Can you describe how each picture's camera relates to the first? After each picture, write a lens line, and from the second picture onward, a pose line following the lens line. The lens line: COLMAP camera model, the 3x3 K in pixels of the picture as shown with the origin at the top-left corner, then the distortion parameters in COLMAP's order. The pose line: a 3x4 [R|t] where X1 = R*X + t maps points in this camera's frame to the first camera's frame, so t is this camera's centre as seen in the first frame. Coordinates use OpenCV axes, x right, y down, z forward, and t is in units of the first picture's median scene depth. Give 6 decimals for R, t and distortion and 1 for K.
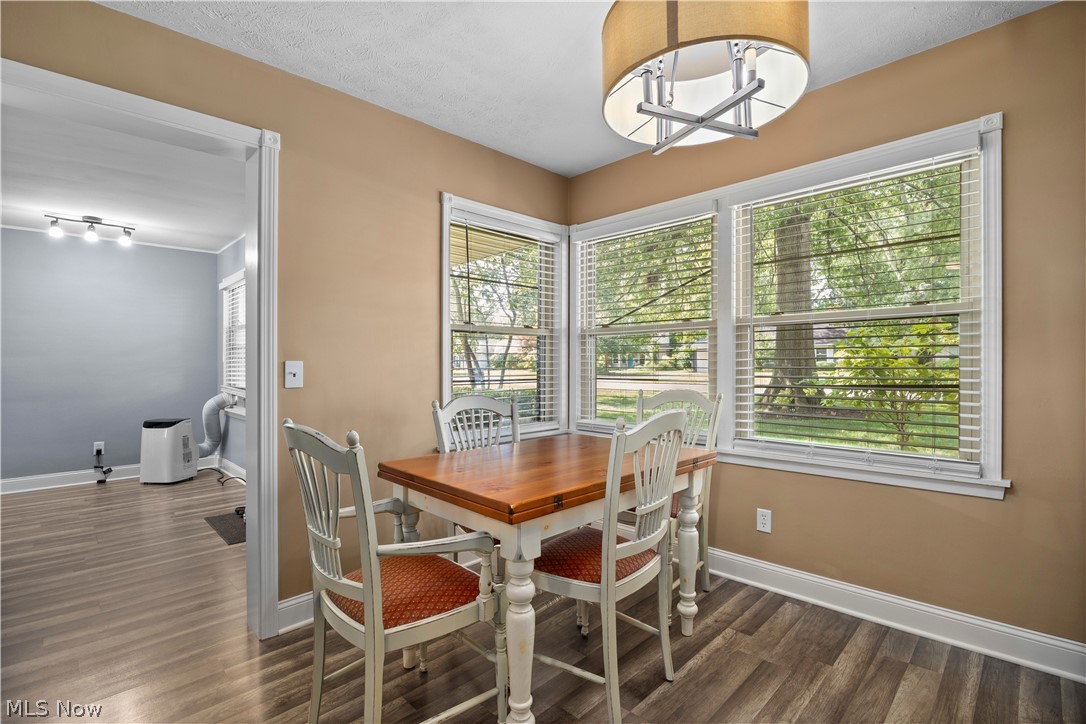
lens RADIAL K [[501.3, 0, 541.9], [0, 501.3, 368.6], [0, 0, 1]] dist [-0.028009, 0.000144]
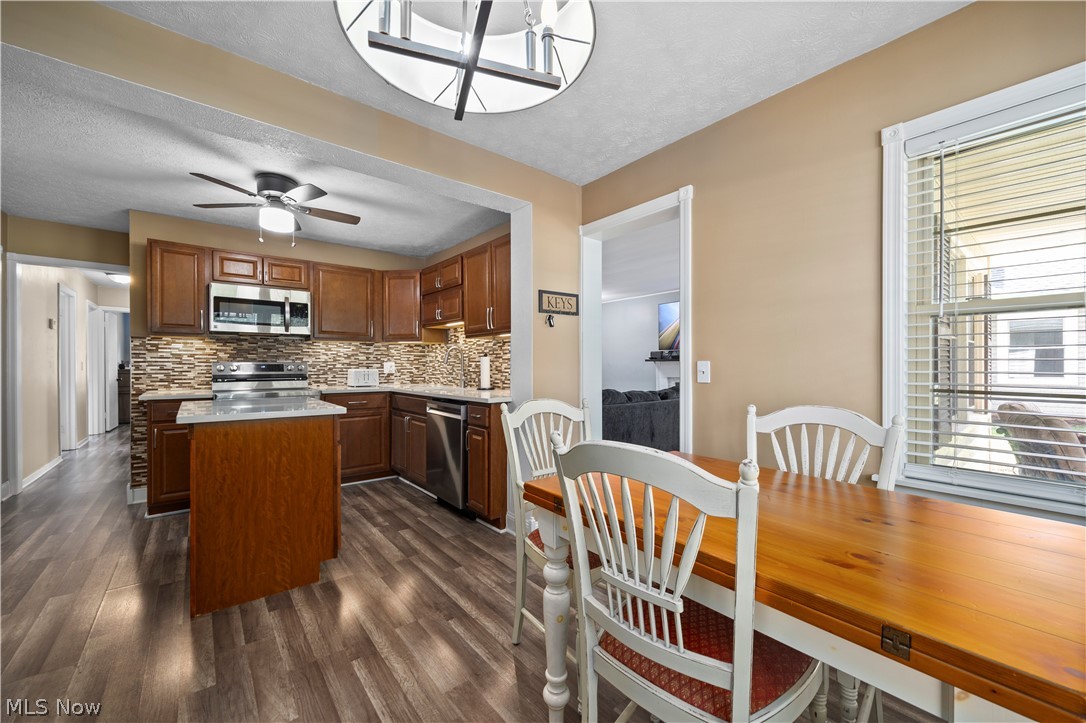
lens RADIAL K [[423.8, 0, 541.3], [0, 423.8, 368.2], [0, 0, 1]] dist [-0.000542, 0.000038]
pose [[-0.100463, 0.014097, -0.994841, 0.542554], [-0.012881, 0.999797, 0.015468, -0.007525], [0.994857, 0.014369, -0.100261, 0.644114]]
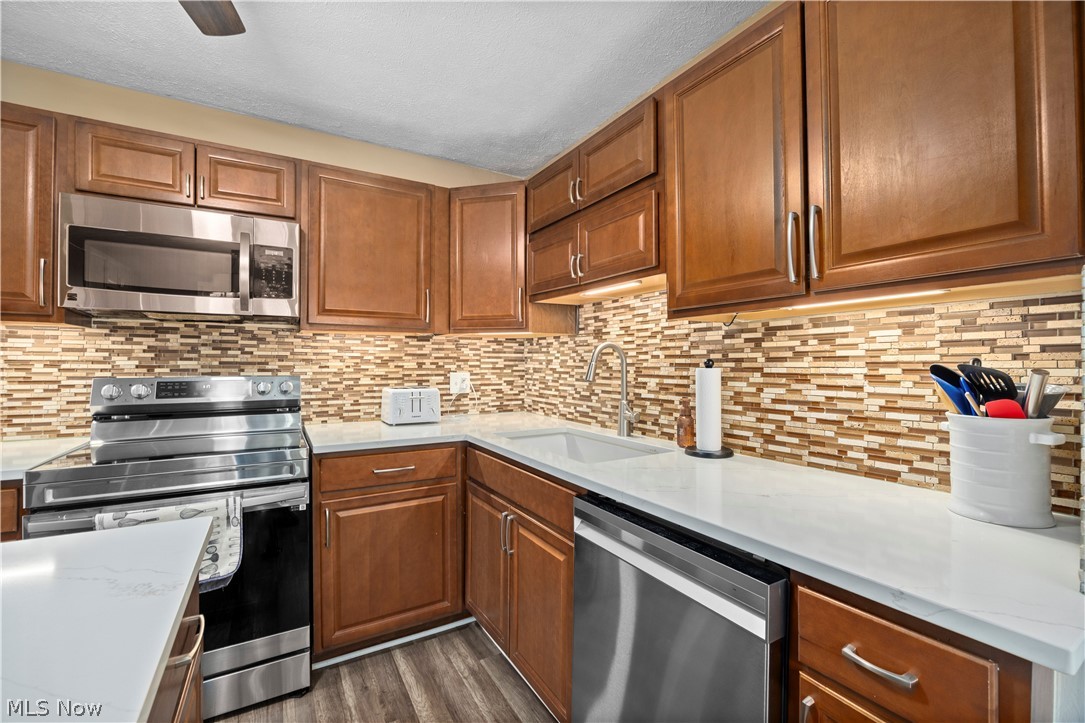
lens RADIAL K [[457.1, 0, 543.4], [0, 457.1, 359.2], [0, 0, 1]] dist [-0.013387, 0.000129]
pose [[-0.242882, 0.001157, -0.970055, -0.350594], [-0.012732, 0.999909, 0.004380, -0.035542], [0.969972, 0.013415, -0.242846, 0.192888]]
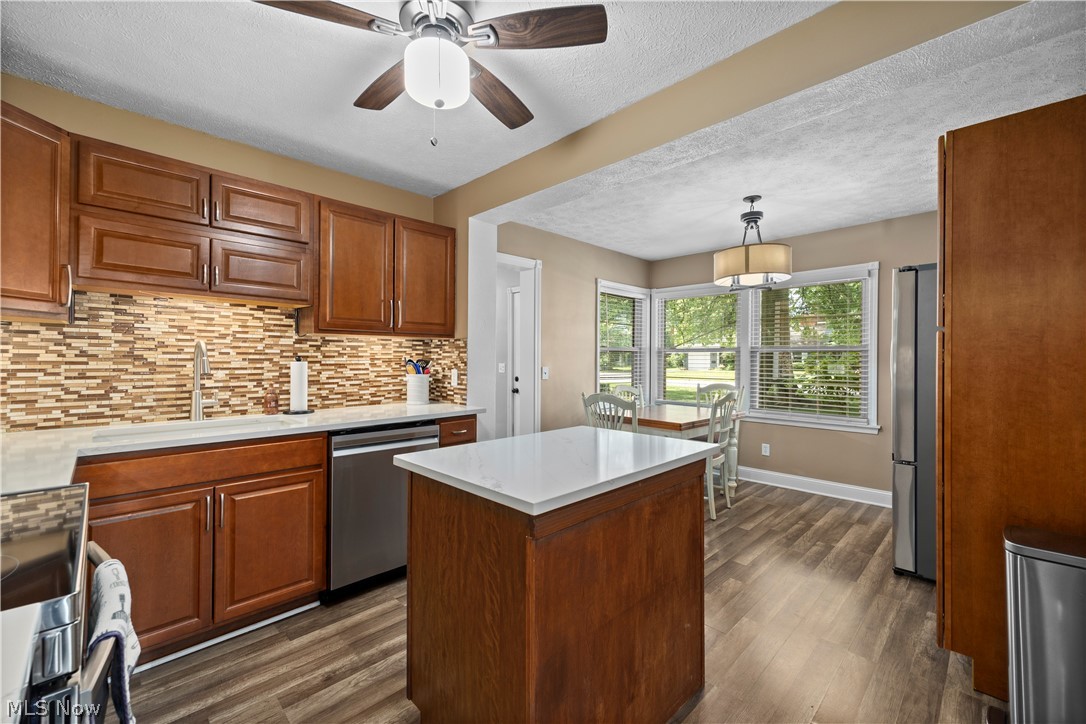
lens RADIAL K [[447.7, 0, 544.9], [0, 447.7, 357.1], [0, 0, 1]] dist [0.001606, 0.000233]
pose [[0.999906, 0.013614, -0.001834, -0.455271], [-0.013642, 0.999772, -0.016422, -0.023791], [0.001610, 0.016446, 0.999863, -0.830278]]
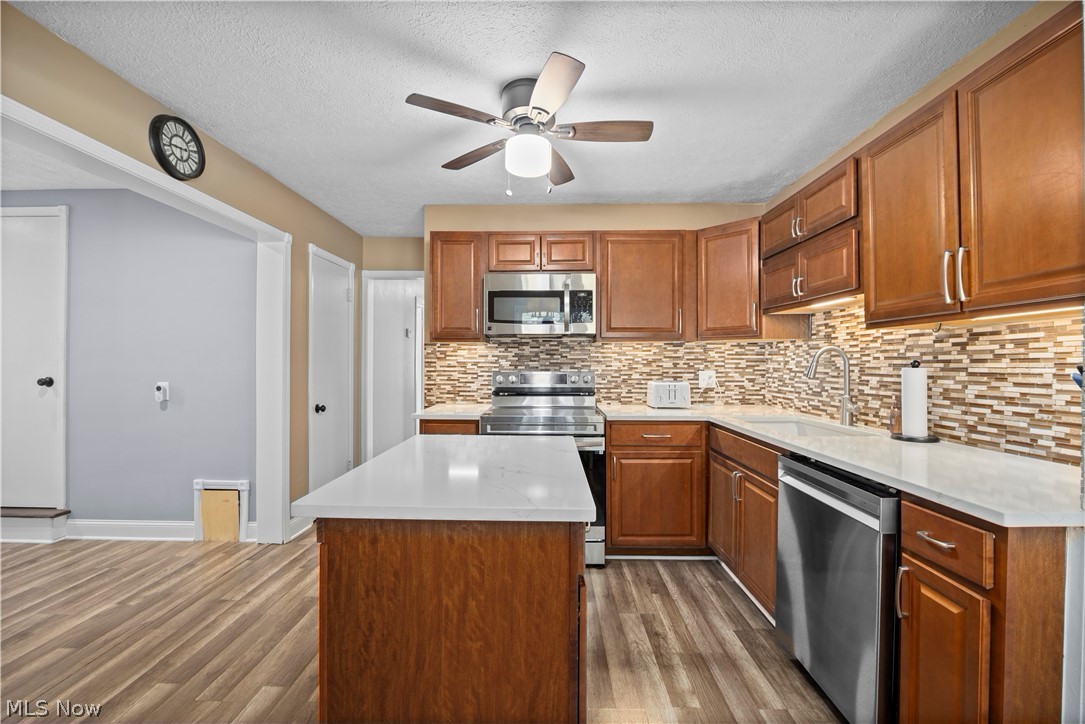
lens RADIAL K [[455.6, 0, 542.5], [0, 455.6, 362.0], [0, 0, 1]] dist [-0.014488, -0.000089]
pose [[-0.716858, 0.006602, -0.697188, -0.039746], [-0.005327, 0.999874, 0.014946, -0.041568], [0.697199, 0.014428, -0.716733, 0.377502]]
